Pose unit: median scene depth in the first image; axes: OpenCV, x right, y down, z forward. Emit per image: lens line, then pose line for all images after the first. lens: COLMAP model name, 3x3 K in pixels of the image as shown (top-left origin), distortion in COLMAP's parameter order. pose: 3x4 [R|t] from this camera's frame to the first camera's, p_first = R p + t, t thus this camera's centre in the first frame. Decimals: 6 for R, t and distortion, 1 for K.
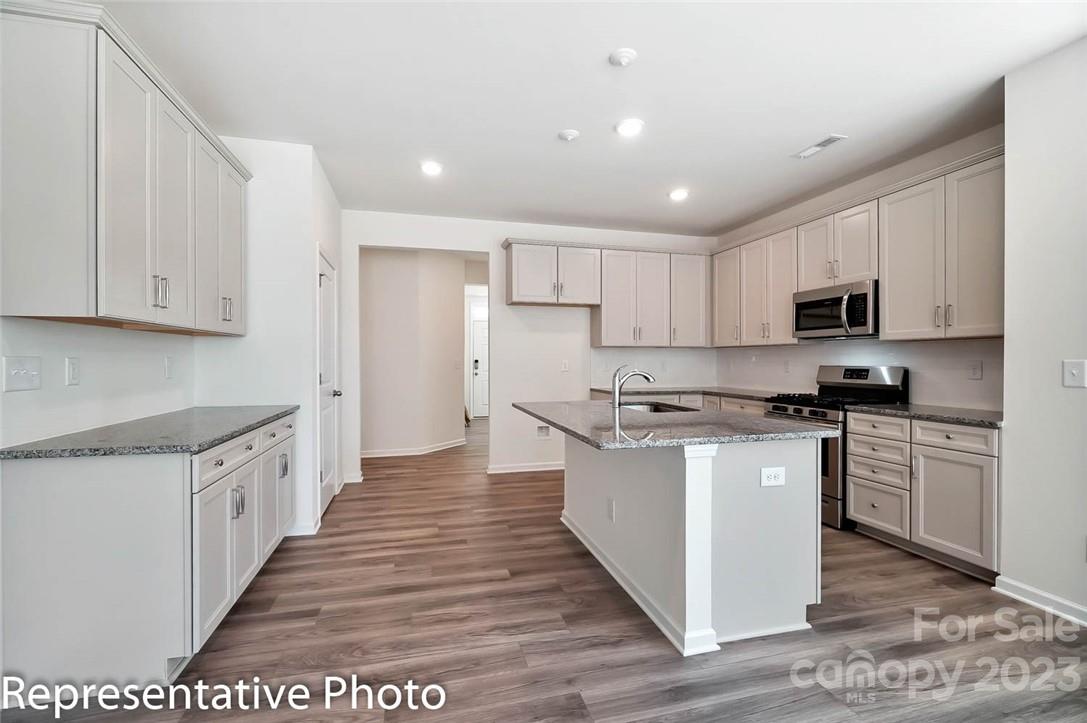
lens RADIAL K [[474.6, 0, 542.2], [0, 474.6, 361.4], [0, 0, 1]] dist [-0.001033, -0.000158]
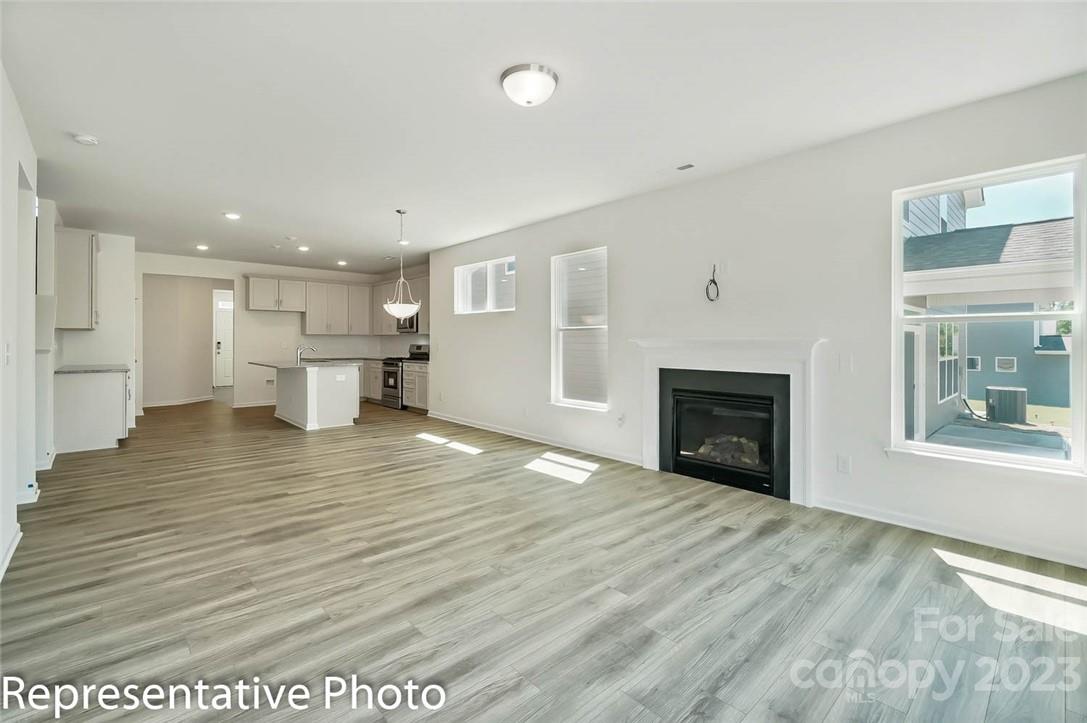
lens RADIAL K [[474.6, 0, 545.0], [0, 474.6, 342.5], [0, 0, 1]] dist [-0.001033, -0.000158]
pose [[0.887136, 0.001726, 0.461506, 0.106619], [-0.000689, 0.999997, -0.002416, 0.003273], [-0.461508, 0.001825, 0.887134, -1.172823]]
